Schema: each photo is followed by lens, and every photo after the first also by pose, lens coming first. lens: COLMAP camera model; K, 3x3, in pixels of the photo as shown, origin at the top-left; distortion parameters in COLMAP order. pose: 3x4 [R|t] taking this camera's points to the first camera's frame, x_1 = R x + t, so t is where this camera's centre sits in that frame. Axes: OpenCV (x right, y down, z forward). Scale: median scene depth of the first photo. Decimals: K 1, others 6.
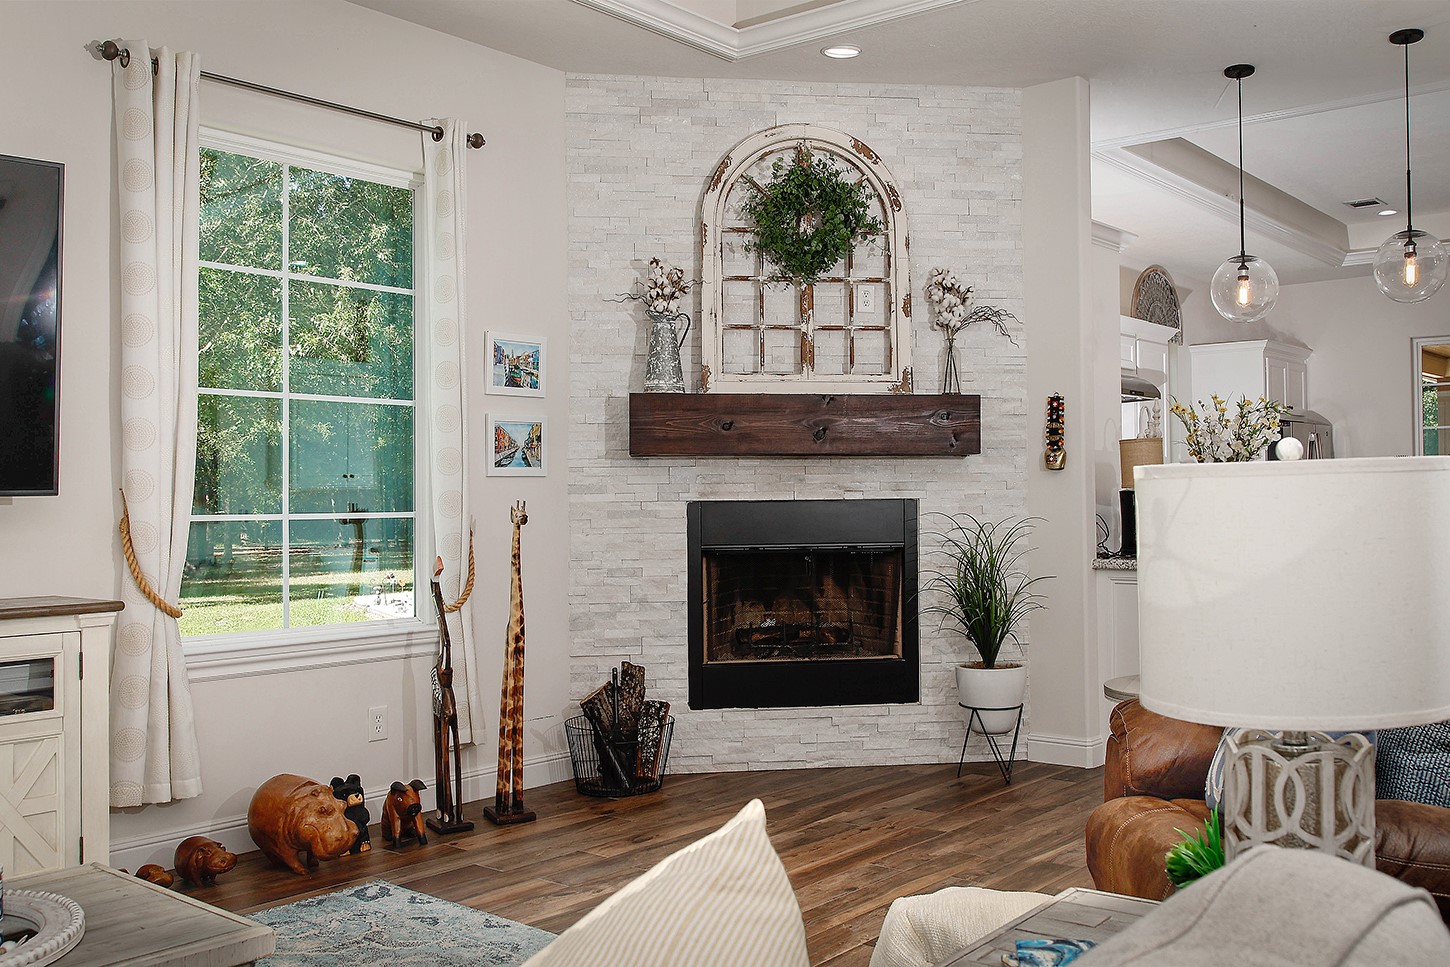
lens RADIAL K [[1455.0, 0, 725.0], [0, 1455.0, 483.5], [0, 0, 1]] dist [-0.024942, 0.002426]
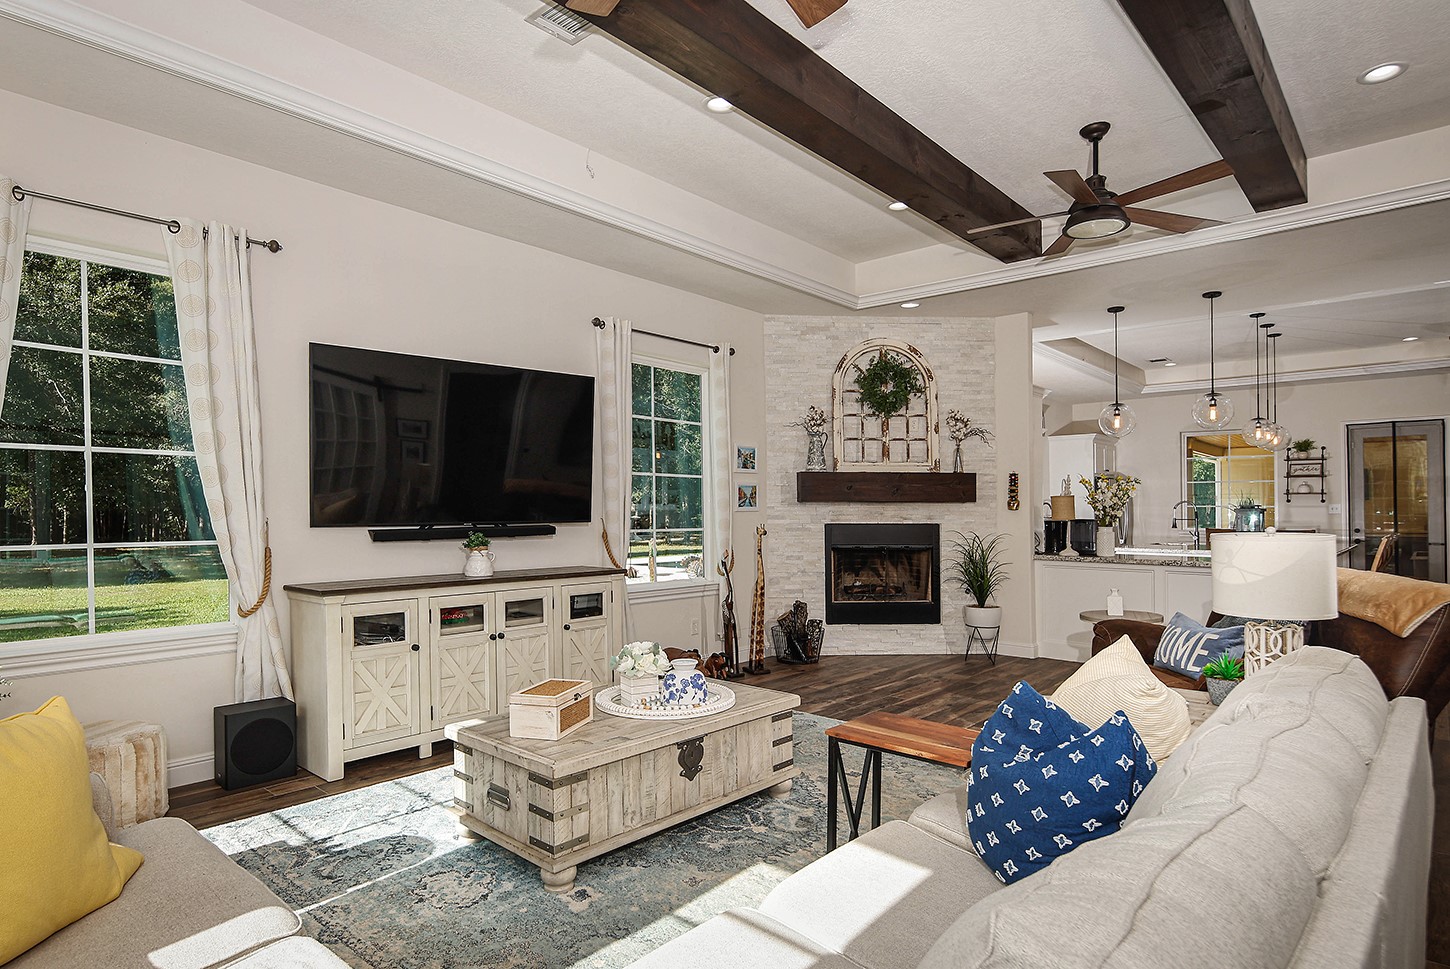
lens RADIAL K [[801.7, 0, 658.0], [0, 801.7, 514.1], [0, 0, 1]] dist [-0.000762, -0.000761]
pose [[0.993261, 0.009335, -0.115526, -0.131190], [-0.007980, 0.999894, 0.012187, -0.013351], [0.115627, -0.011183, 0.993230, -0.156467]]
